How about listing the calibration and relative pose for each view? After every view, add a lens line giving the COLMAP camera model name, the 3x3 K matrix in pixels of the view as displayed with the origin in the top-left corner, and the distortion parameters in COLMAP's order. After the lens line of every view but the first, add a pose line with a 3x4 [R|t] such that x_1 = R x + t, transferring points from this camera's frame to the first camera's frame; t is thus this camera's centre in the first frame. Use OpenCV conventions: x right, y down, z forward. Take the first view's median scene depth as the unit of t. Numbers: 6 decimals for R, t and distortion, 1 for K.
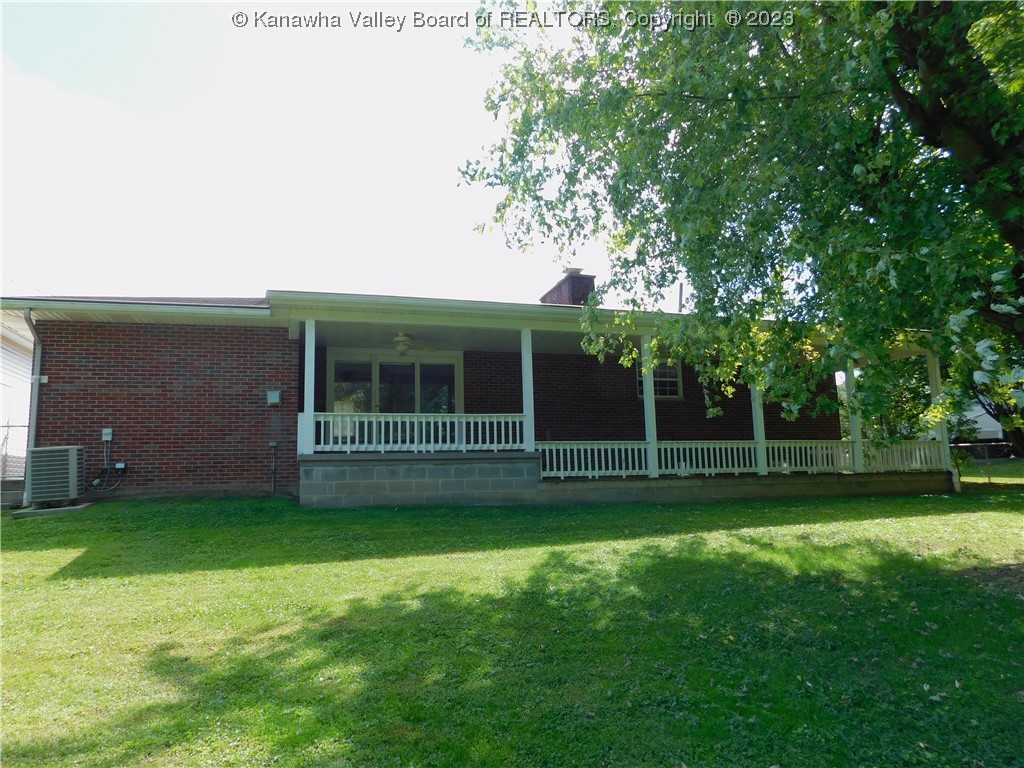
lens RADIAL K [[650.5, 0, 512.0], [0, 650.5, 384.0], [0, 0, 1]] dist [-0.025821, 0.000056]
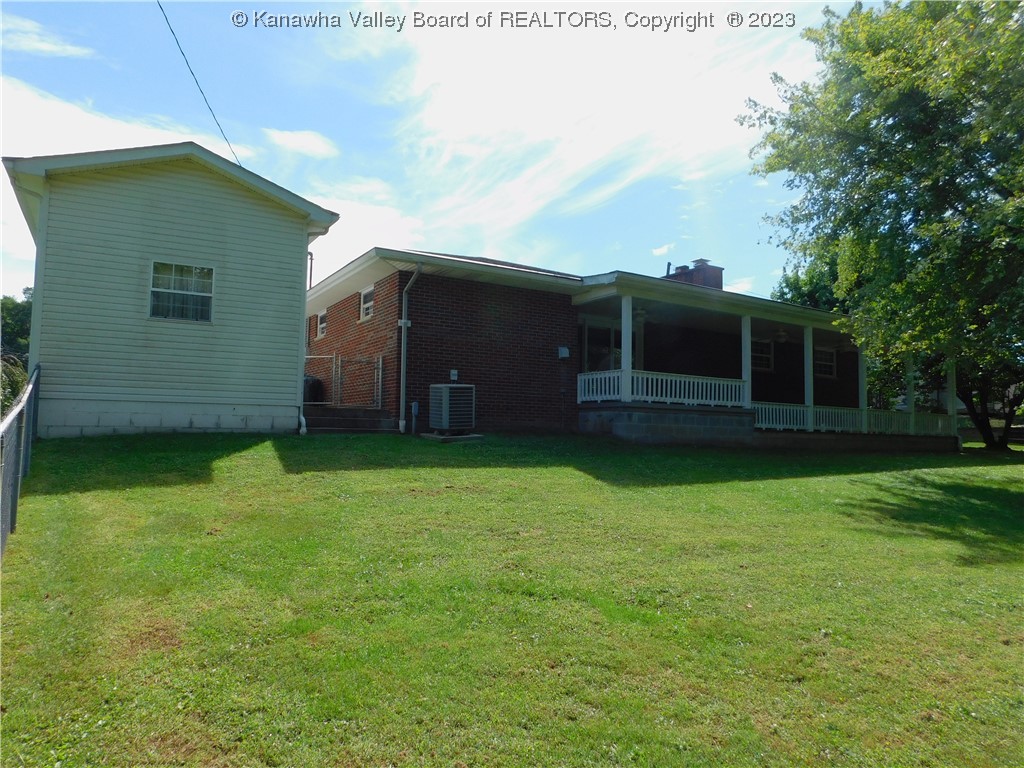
lens RADIAL K [[650.5, 0, 512.0], [0, 650.5, 384.0], [0, 0, 1]] dist [-0.025821, 0.000056]
pose [[0.965559, 0.066642, 0.251505, -0.714592], [-0.088459, 0.993142, 0.076448, -0.005028], [-0.244686, -0.096063, 0.964832, -0.155897]]
